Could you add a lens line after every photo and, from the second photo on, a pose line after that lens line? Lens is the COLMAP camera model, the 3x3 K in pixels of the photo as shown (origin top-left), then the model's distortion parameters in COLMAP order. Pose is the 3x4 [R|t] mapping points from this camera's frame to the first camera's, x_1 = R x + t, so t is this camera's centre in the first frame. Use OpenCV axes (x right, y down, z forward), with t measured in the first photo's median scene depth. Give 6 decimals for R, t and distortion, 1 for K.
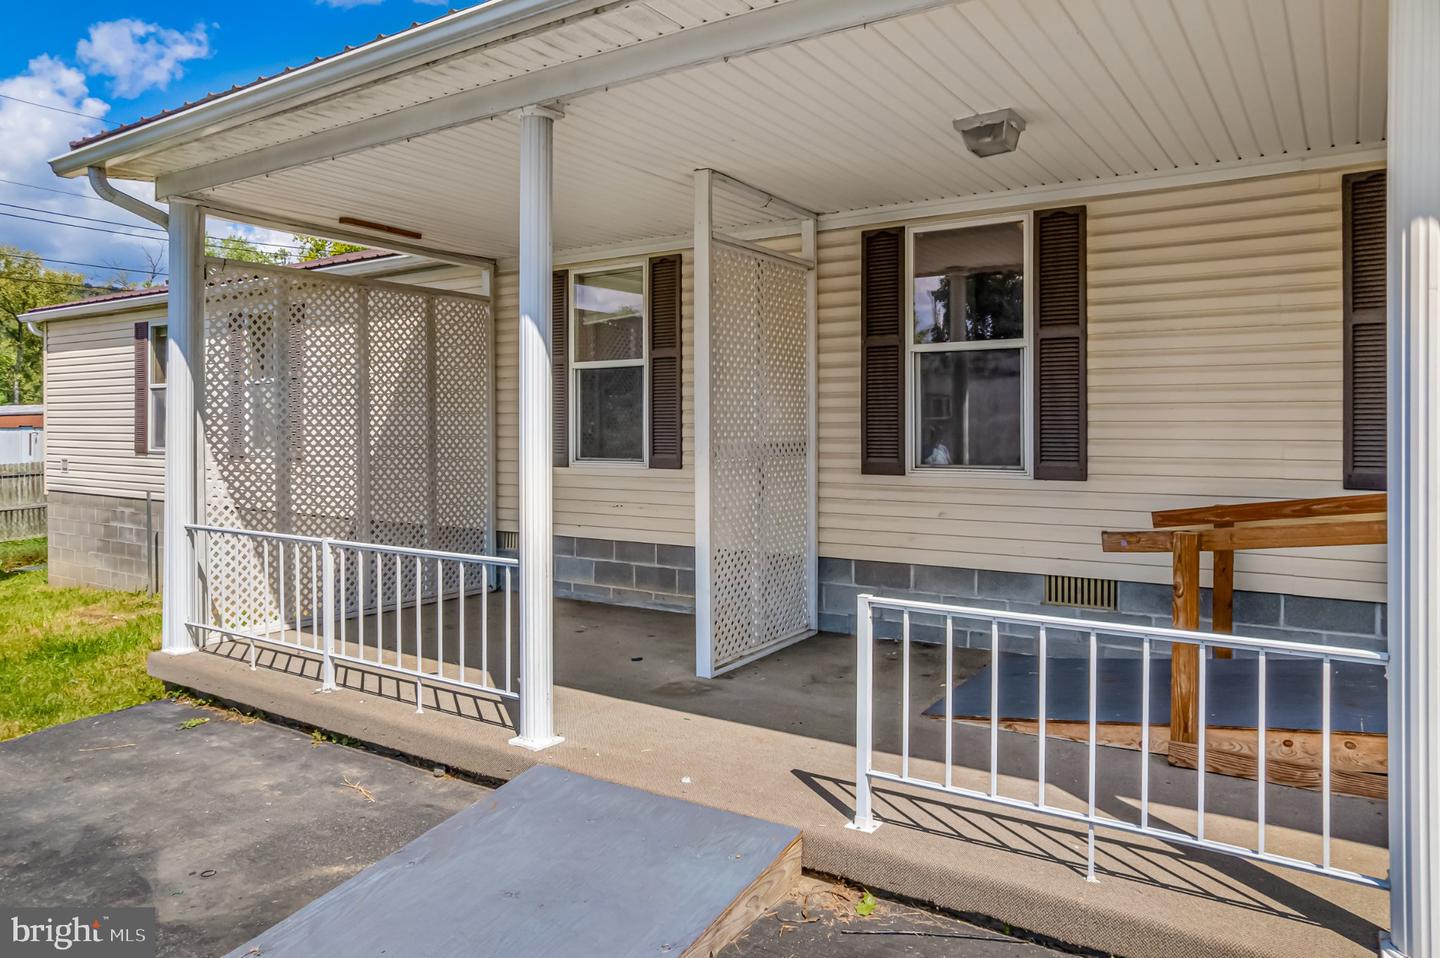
lens RADIAL K [[967.8, 0, 695.3], [0, 967.8, 419.4], [0, 0, 1]] dist [-0.082411, 0.053357]
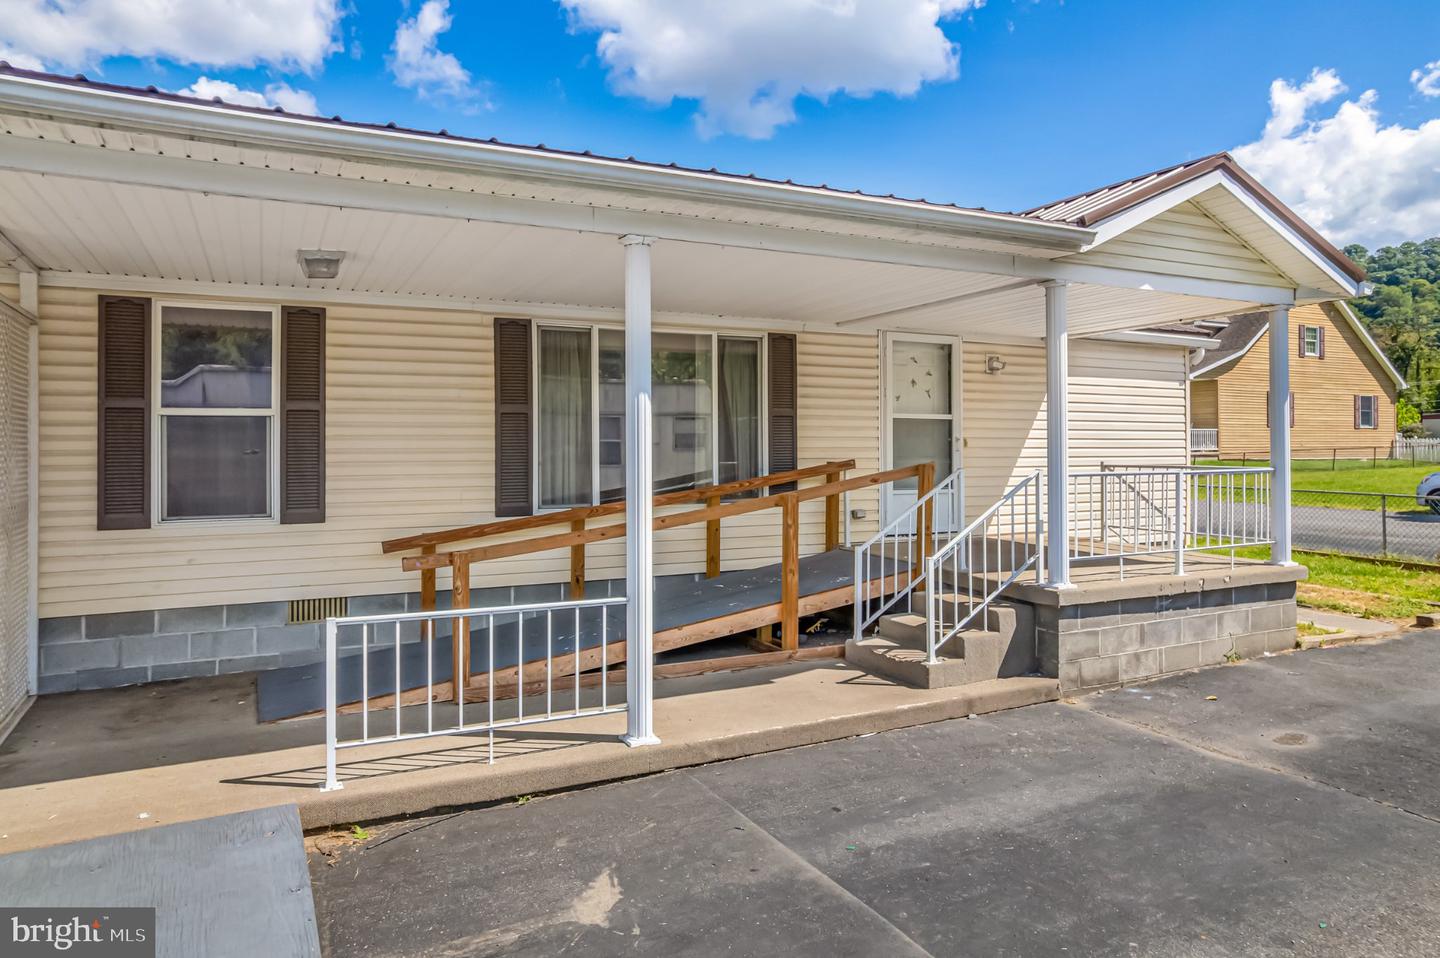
lens RADIAL K [[979.9, 0, 748.8], [0, 979.9, 425.4], [0, 0, 1]] dist [-0.007315, 0.004431]
pose [[0.457081, 0.018562, 0.889231, -0.502614], [-0.002874, 0.999808, -0.019393, -0.042594], [-0.889420, 0.006308, 0.457047, -0.111349]]
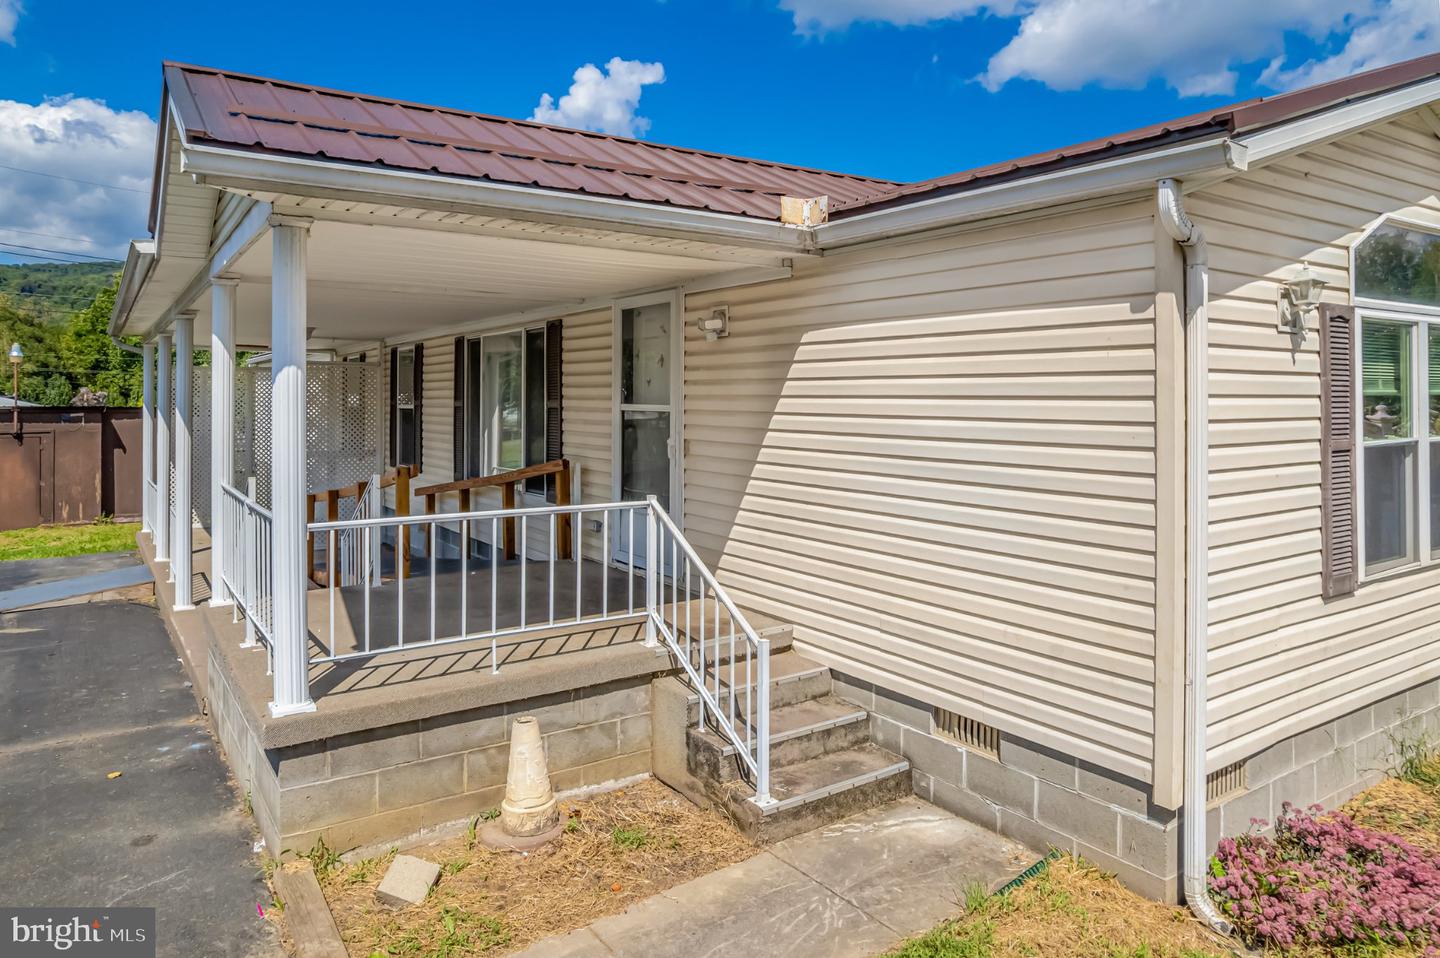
lens RADIAL K [[956.3, 0, 697.1], [0, 956.3, 414.0], [0, 0, 1]] dist [-0.026939, -0.000793]
pose [[0.918035, 0.020881, -0.395949, 1.838482], [-0.017598, 0.999774, 0.011923, -0.103966], [0.396109, -0.003978, 0.918195, -0.721090]]
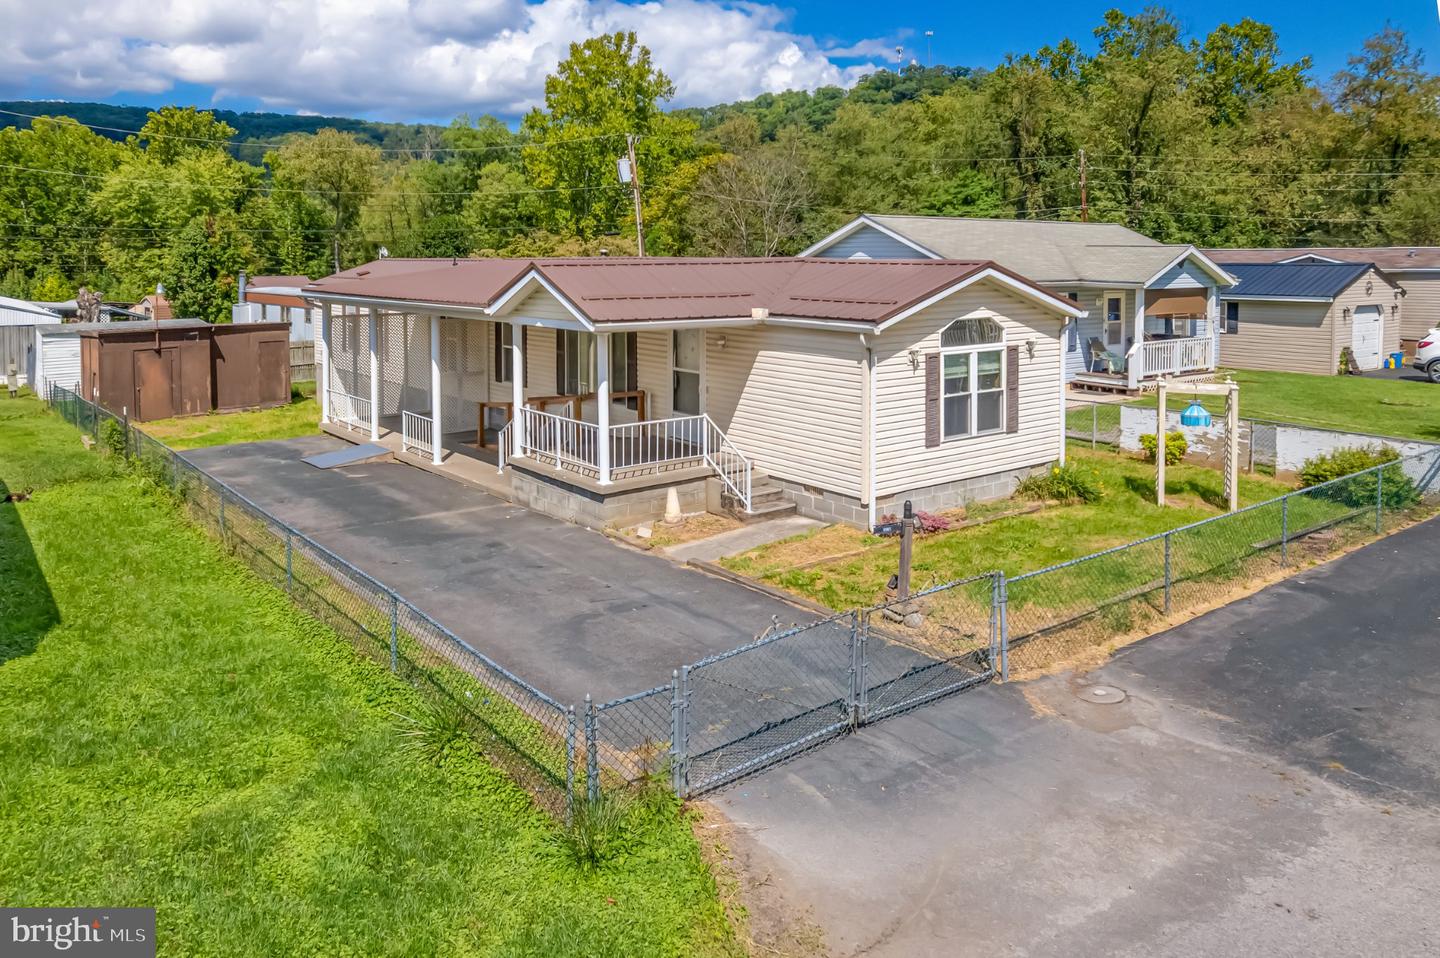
lens RADIAL K [[1031.9, 0, 671.9], [0, 1031.9, 361.2], [0, 0, 1]] dist [-0.046424, -0.000577]
pose [[0.942768, 0.046149, -0.330240, 2.262358], [-0.017210, 0.995791, 0.090023, -0.403511], [0.333005, -0.079187, 0.939594, -2.531009]]
